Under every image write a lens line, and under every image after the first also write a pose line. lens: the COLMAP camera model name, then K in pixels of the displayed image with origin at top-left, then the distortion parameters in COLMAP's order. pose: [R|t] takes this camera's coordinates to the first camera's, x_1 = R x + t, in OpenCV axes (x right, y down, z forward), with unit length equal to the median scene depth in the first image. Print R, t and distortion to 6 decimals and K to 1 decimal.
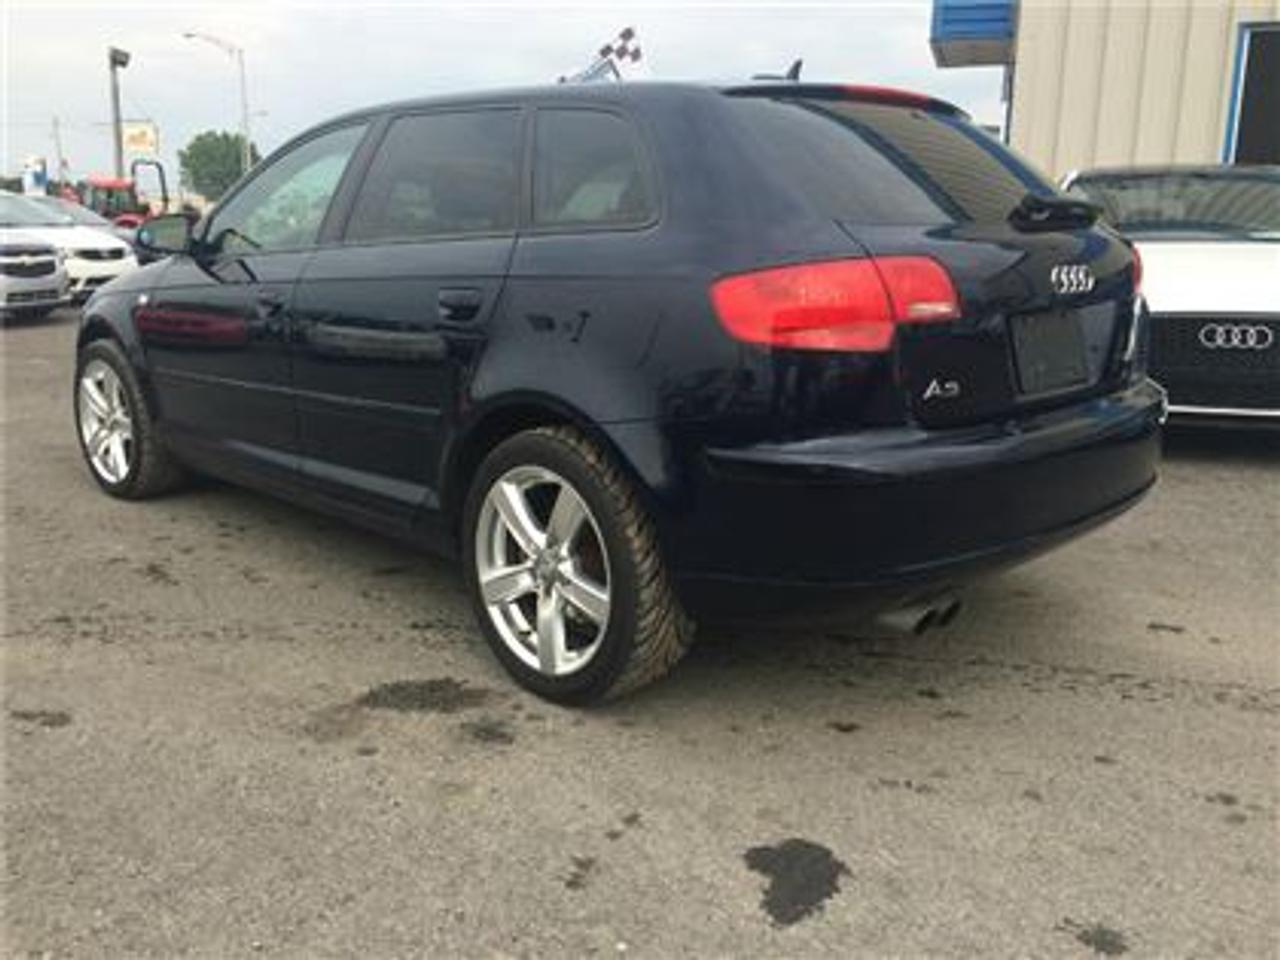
lens RADIAL K [[1141.9, 0, 636.2], [0, 1141.9, 479.7], [0, 0, 1]] dist [0.017935, 0.011159]
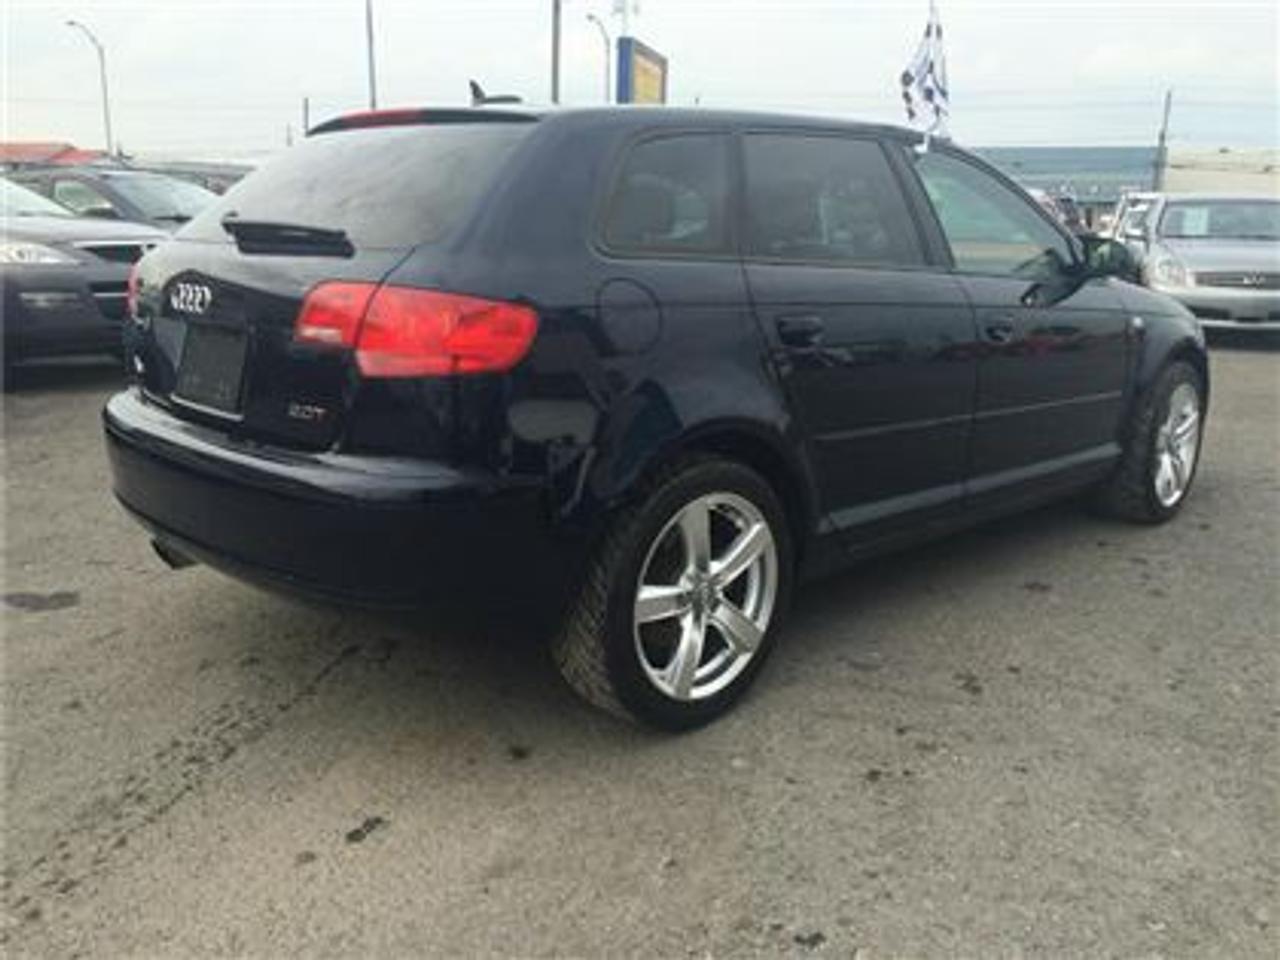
lens RADIAL K [[1141.9, 0, 636.2], [0, 1141.9, 479.7], [0, 0, 1]] dist [0.017935, 0.011159]
pose [[-0.022435, 0.226164, -0.973831, 1.246649], [-0.238101, 0.944839, 0.224916, -0.307404], [0.970981, 0.236916, 0.032652, 1.243273]]
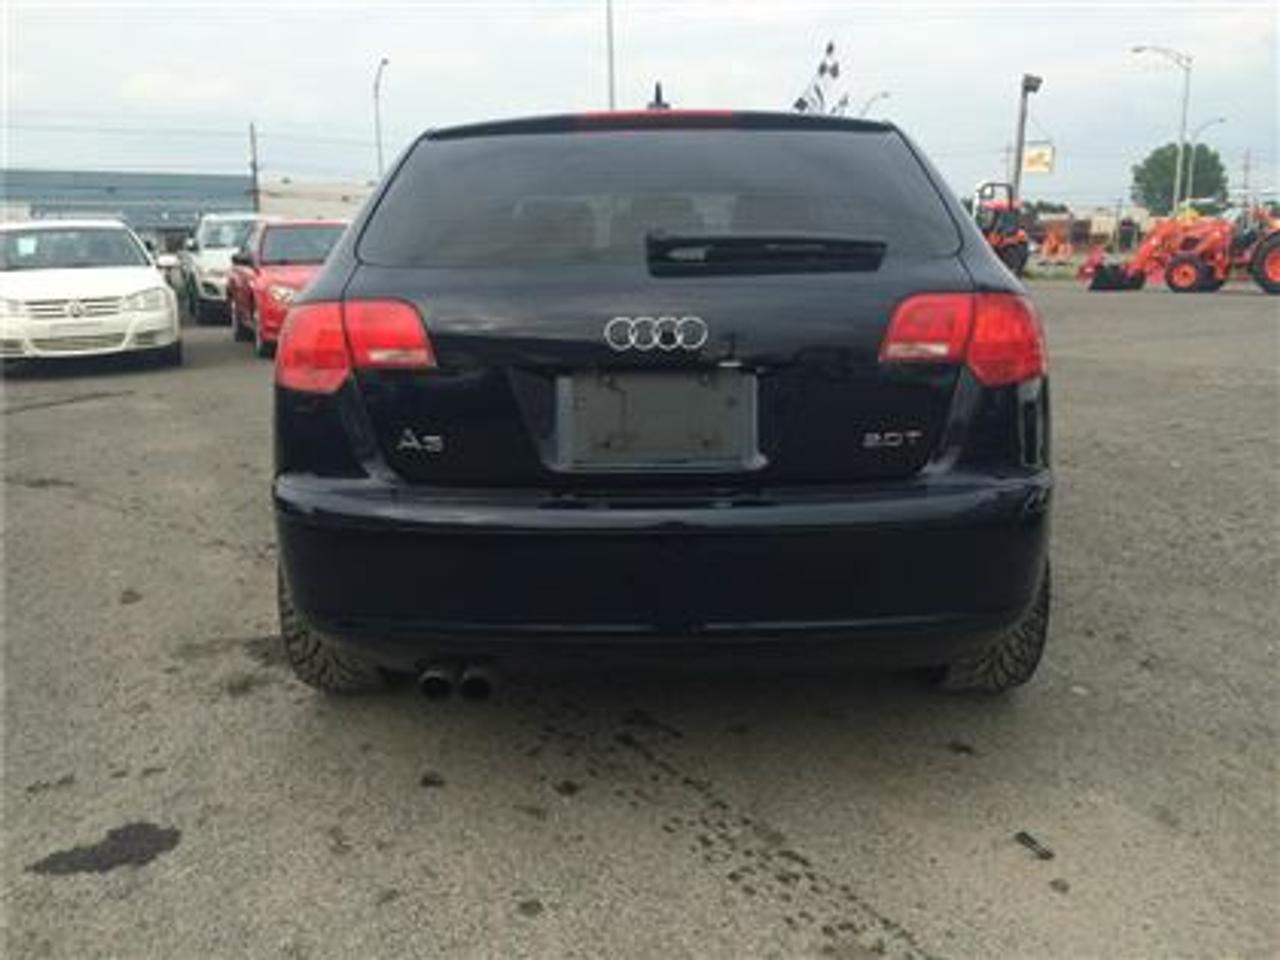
lens RADIAL K [[1141.9, 0, 636.2], [0, 1141.9, 479.7], [0, 0, 1]] dist [0.017935, 0.011159]
pose [[0.689392, 0.137809, -0.711159, 0.862445], [-0.146840, 0.987941, 0.049099, -0.097903], [0.709349, 0.070578, 0.701315, 0.383742]]
